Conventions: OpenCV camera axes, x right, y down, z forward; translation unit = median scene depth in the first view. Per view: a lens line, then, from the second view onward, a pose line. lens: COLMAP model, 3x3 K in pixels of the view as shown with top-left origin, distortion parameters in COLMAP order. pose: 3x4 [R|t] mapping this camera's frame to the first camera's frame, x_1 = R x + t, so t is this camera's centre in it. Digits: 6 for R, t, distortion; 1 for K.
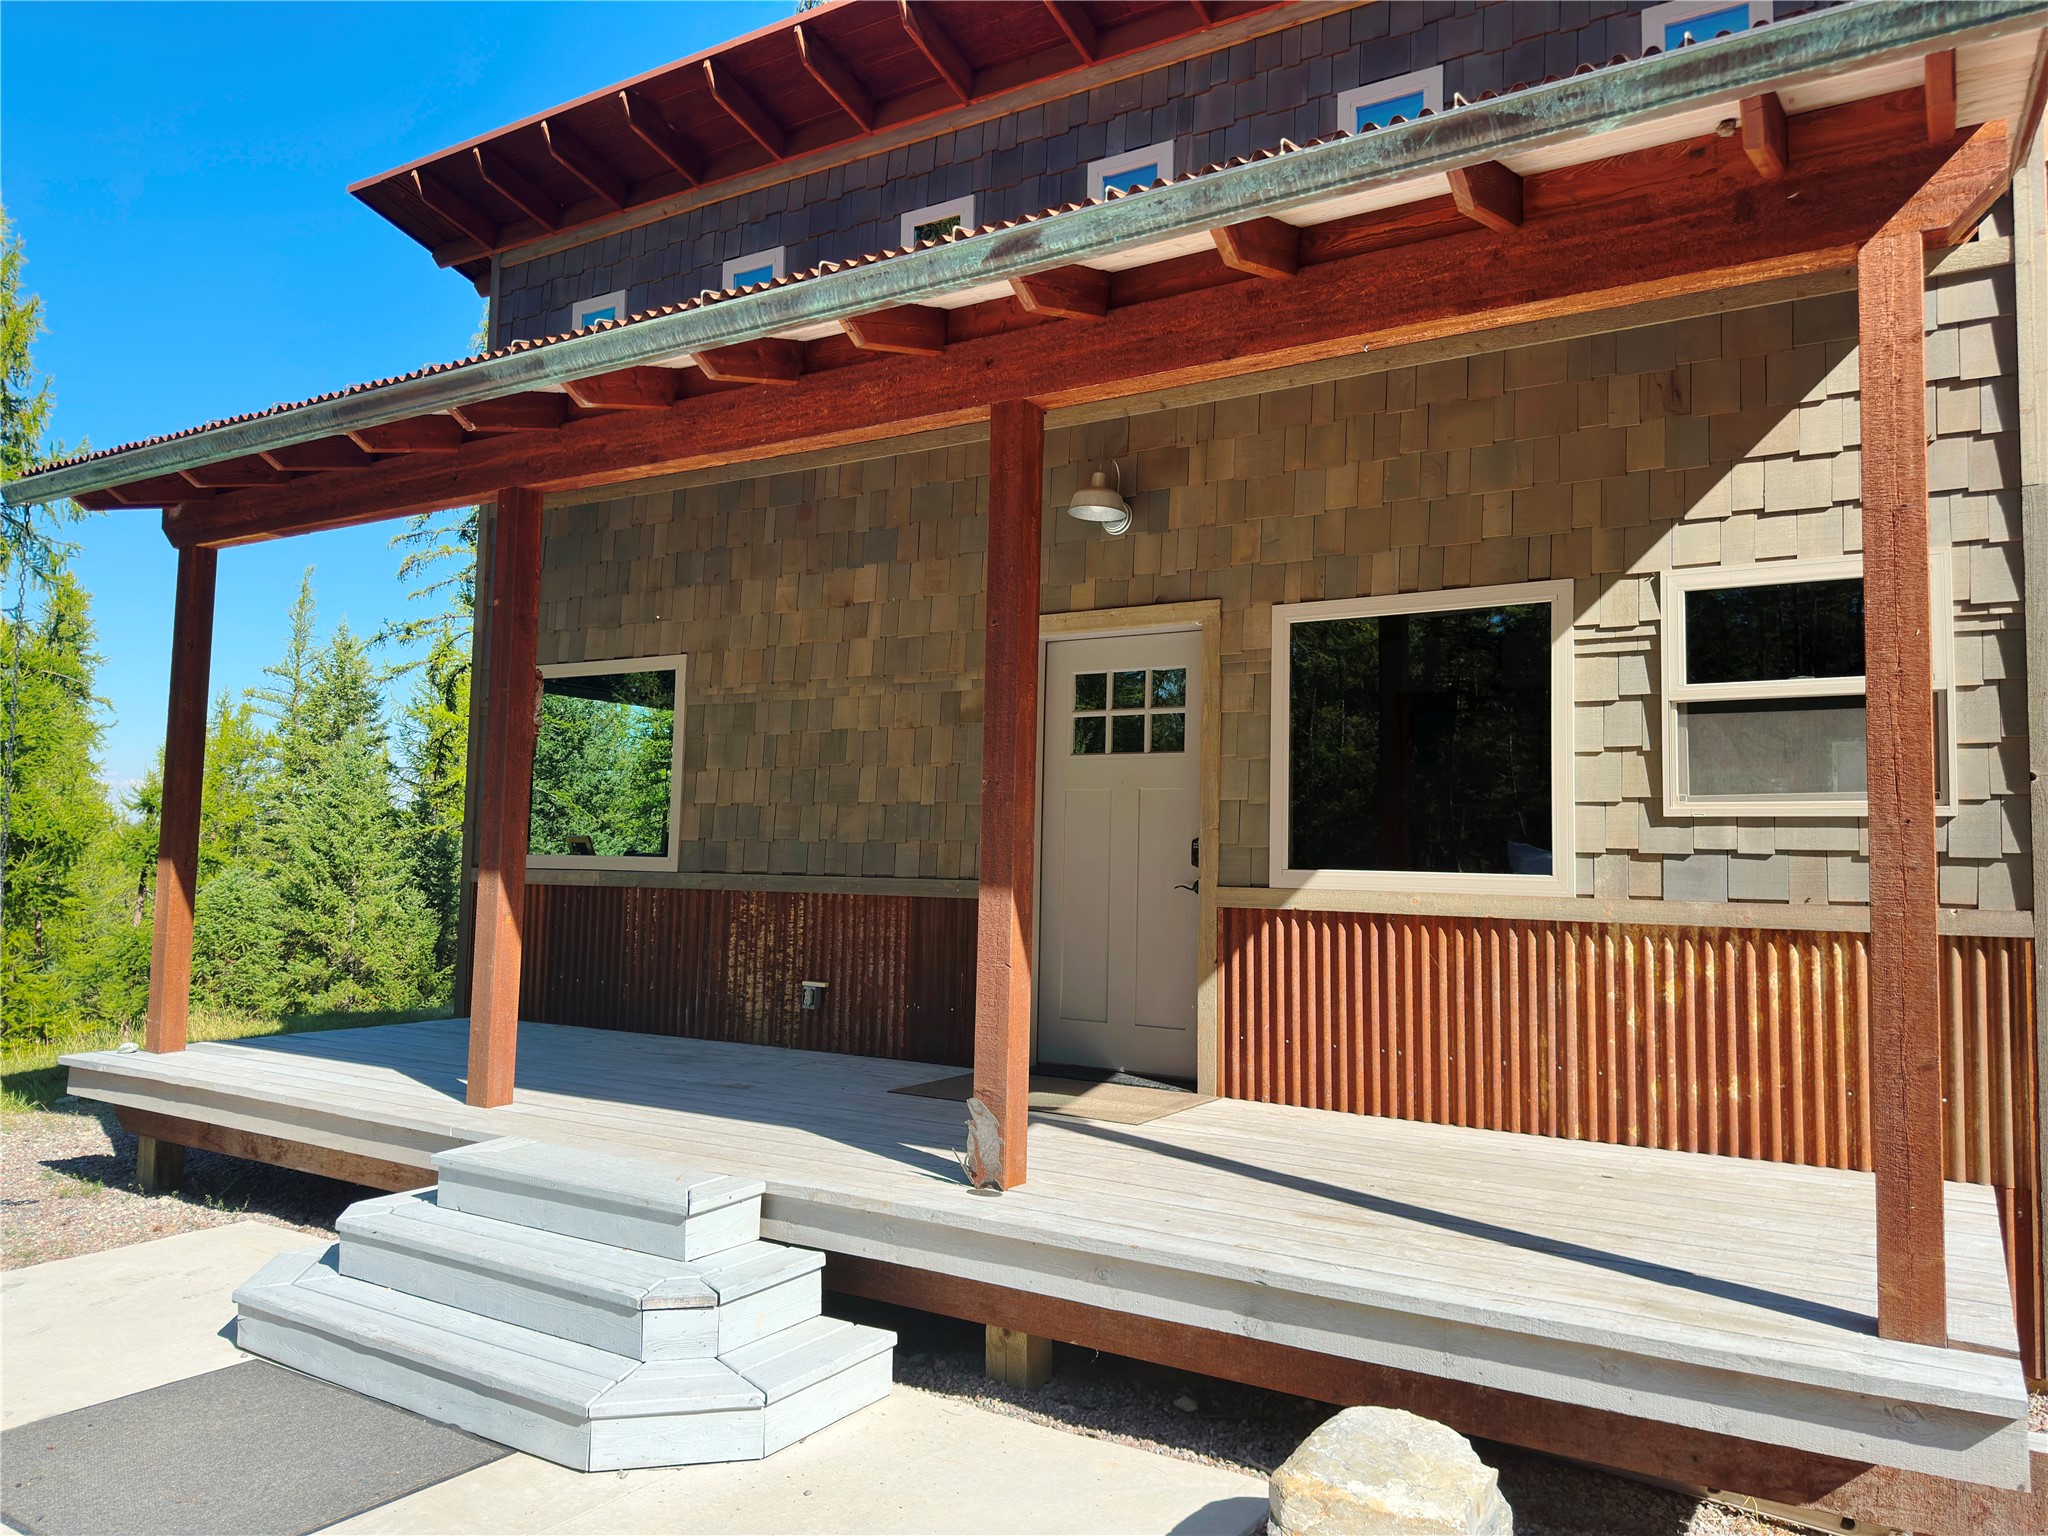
lens RADIAL K [[1425.4, 0, 1029.5], [0, 1425.4, 767.1], [0, 0, 1]] dist [0.097084, -0.142074]
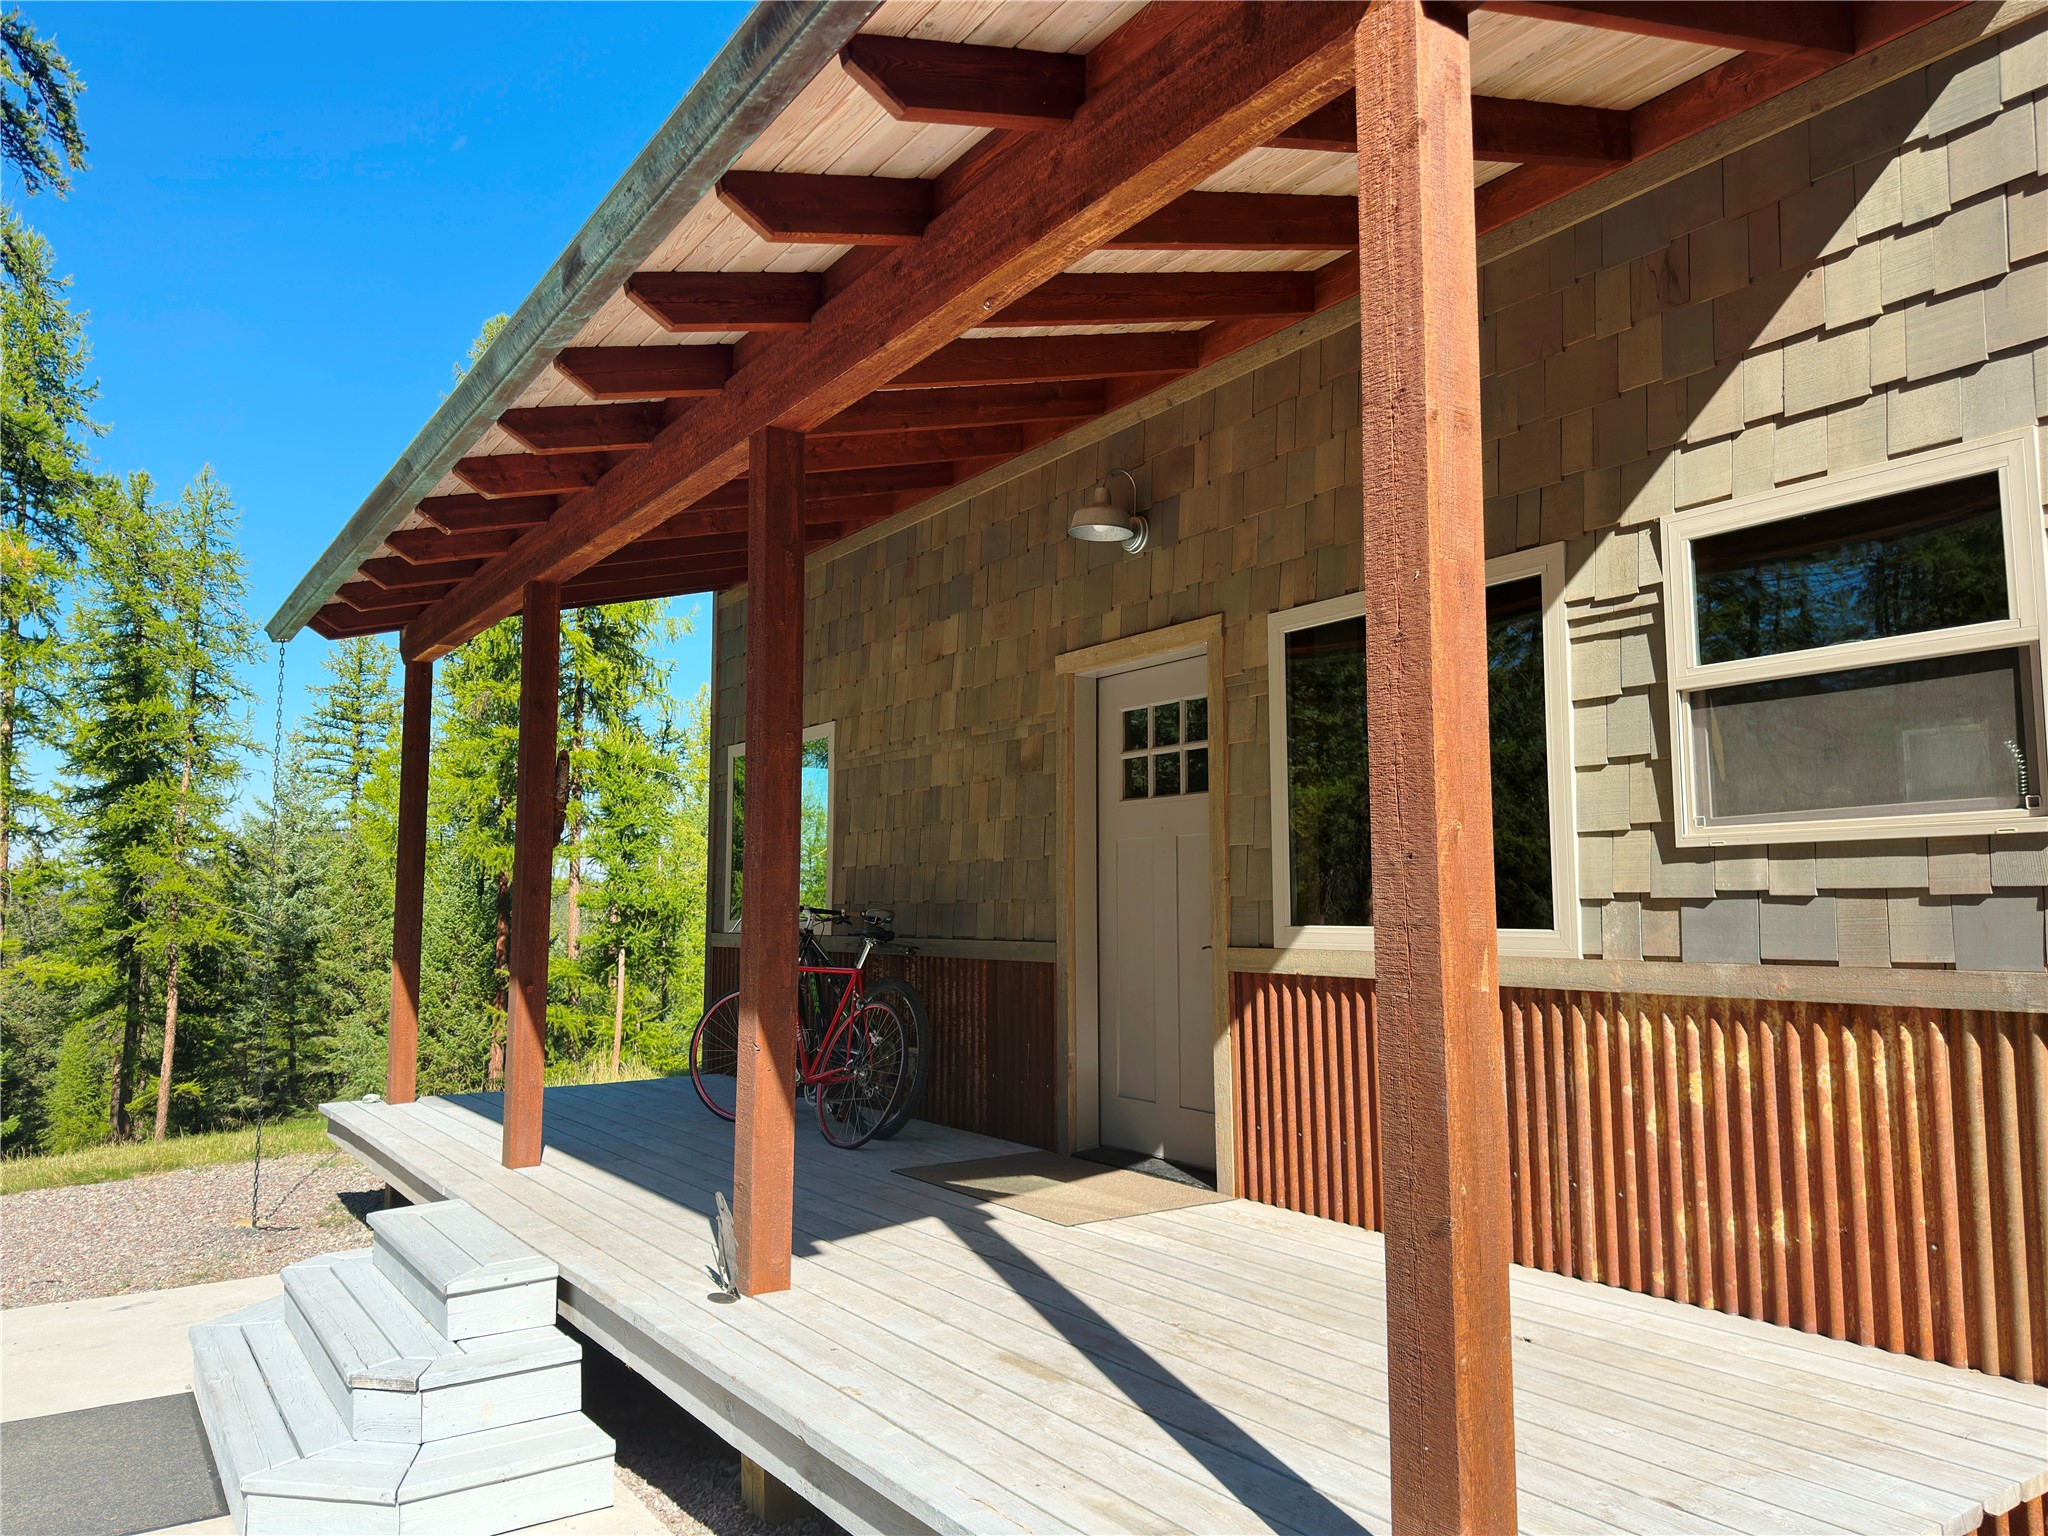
lens RADIAL K [[1428.6, 0, 1017.2], [0, 1428.6, 777.9], [0, 0, 1]] dist [0.061901, -0.074552]
pose [[0.914546, -0.060202, -0.399978, 0.411953], [0.048679, 0.998056, -0.038917, 0.010578], [0.401543, 0.016121, 0.915698, 0.184870]]
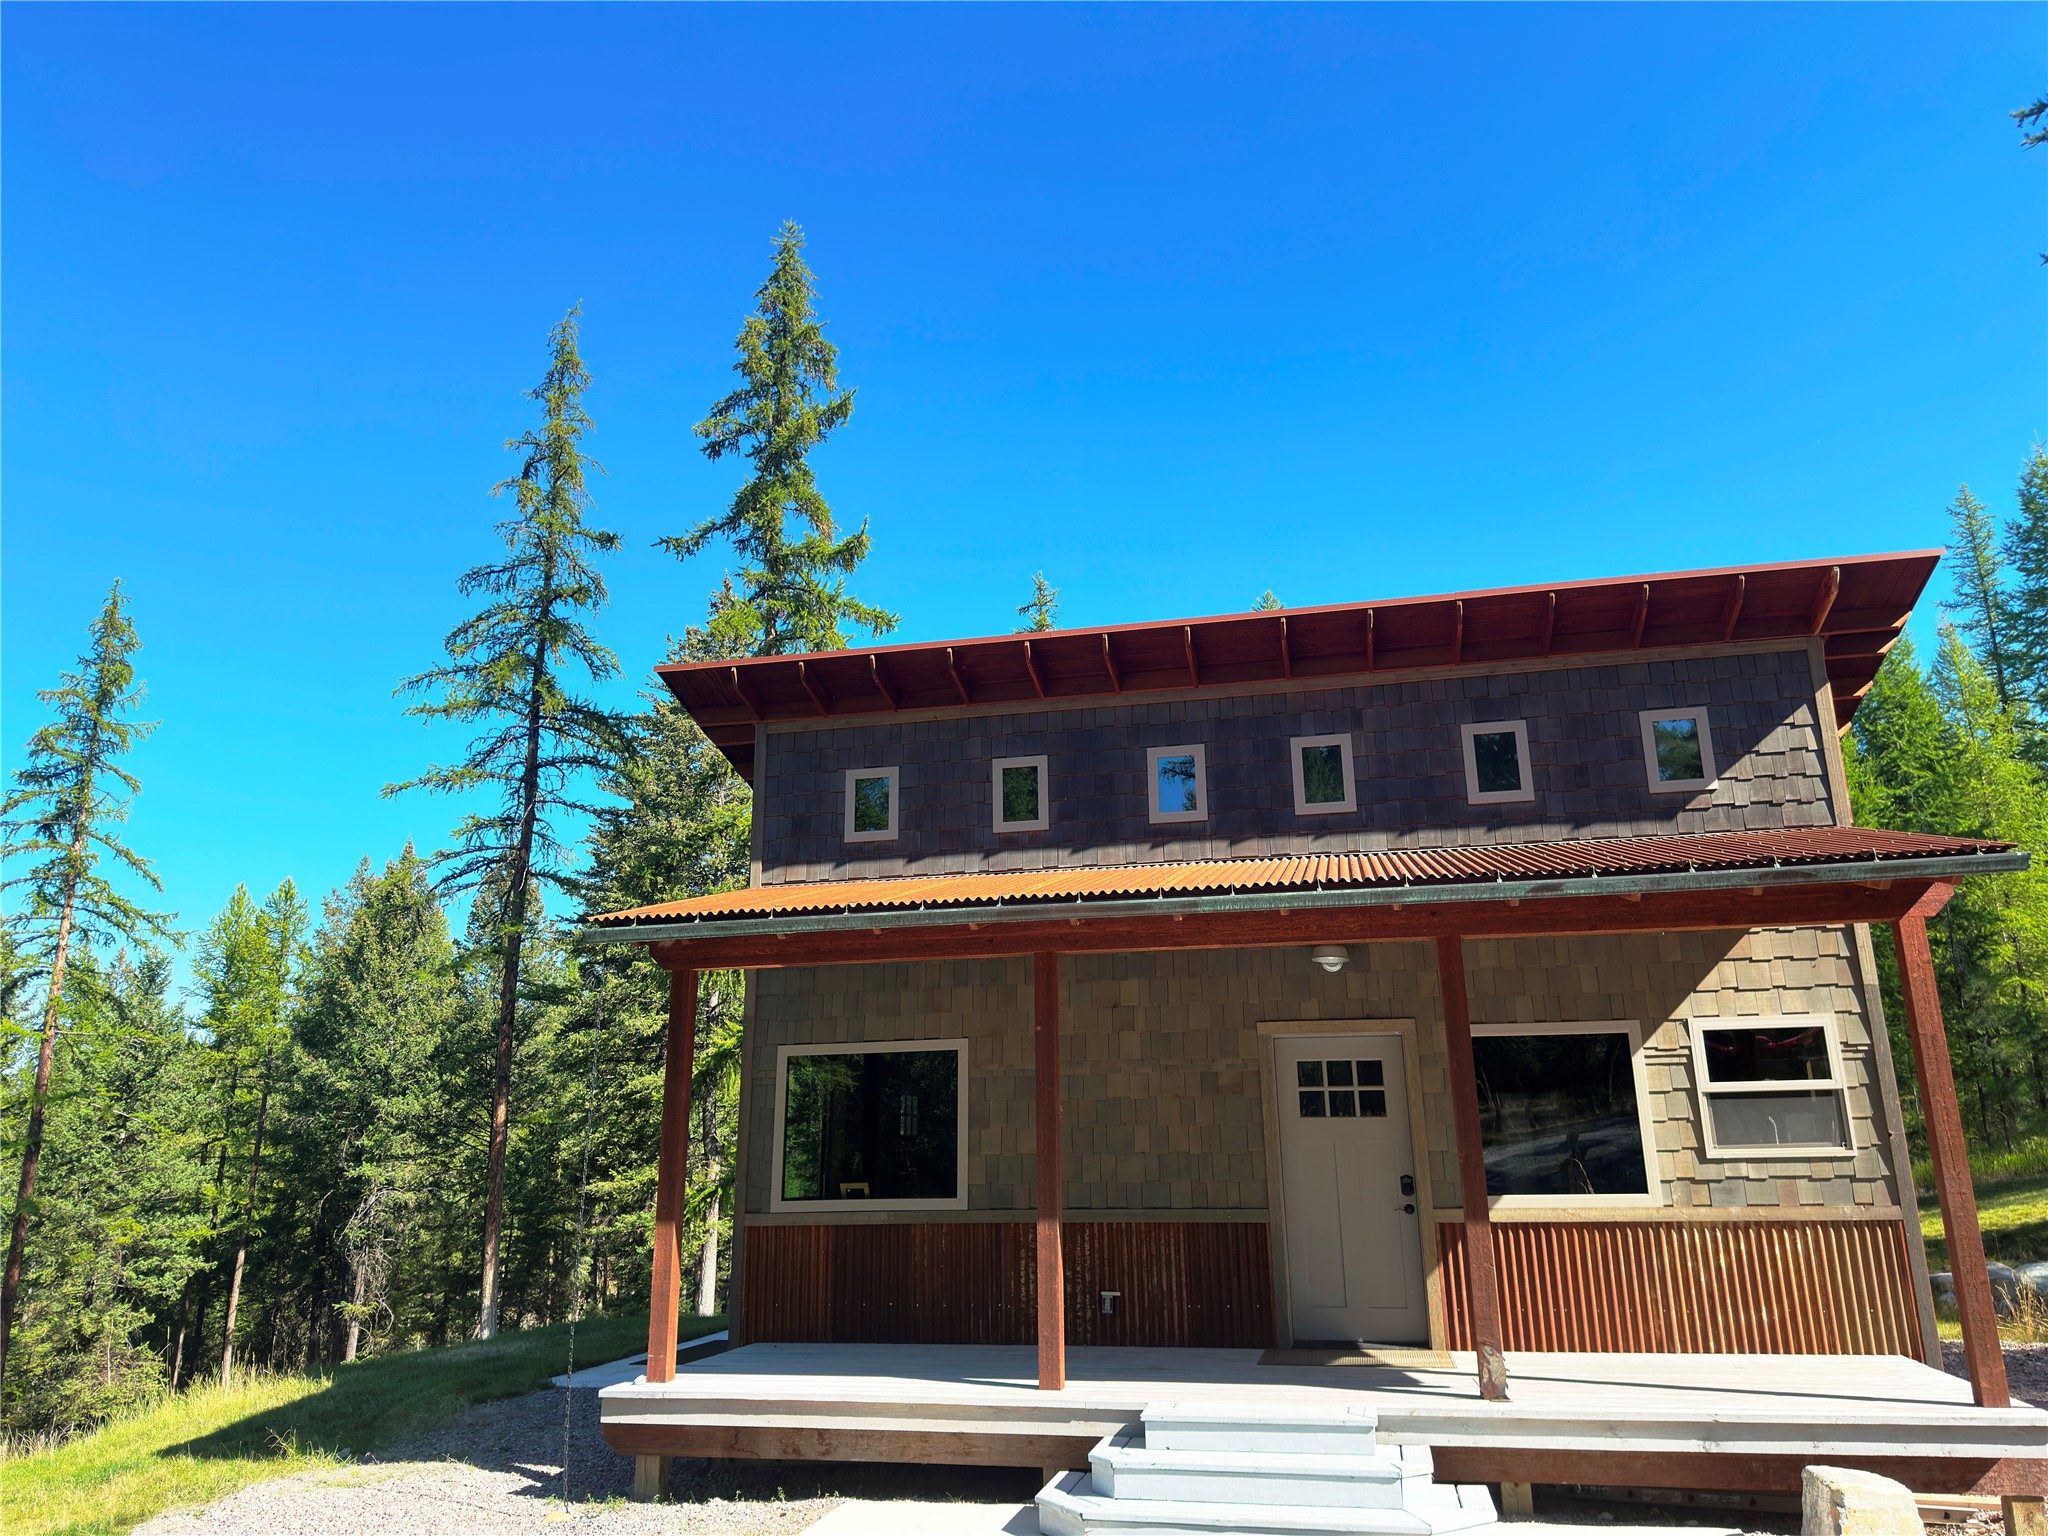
lens RADIAL K [[1426.4, 0, 1032.4], [0, 1426.4, 764.9], [0, 0, 1]] dist [0.102830, -0.151508]
pose [[0.941898, 0.056864, 0.331052, -0.939038], [0.010950, 0.979845, -0.199460, -0.090705], [-0.335721, 0.191496, 0.922291, -0.456601]]
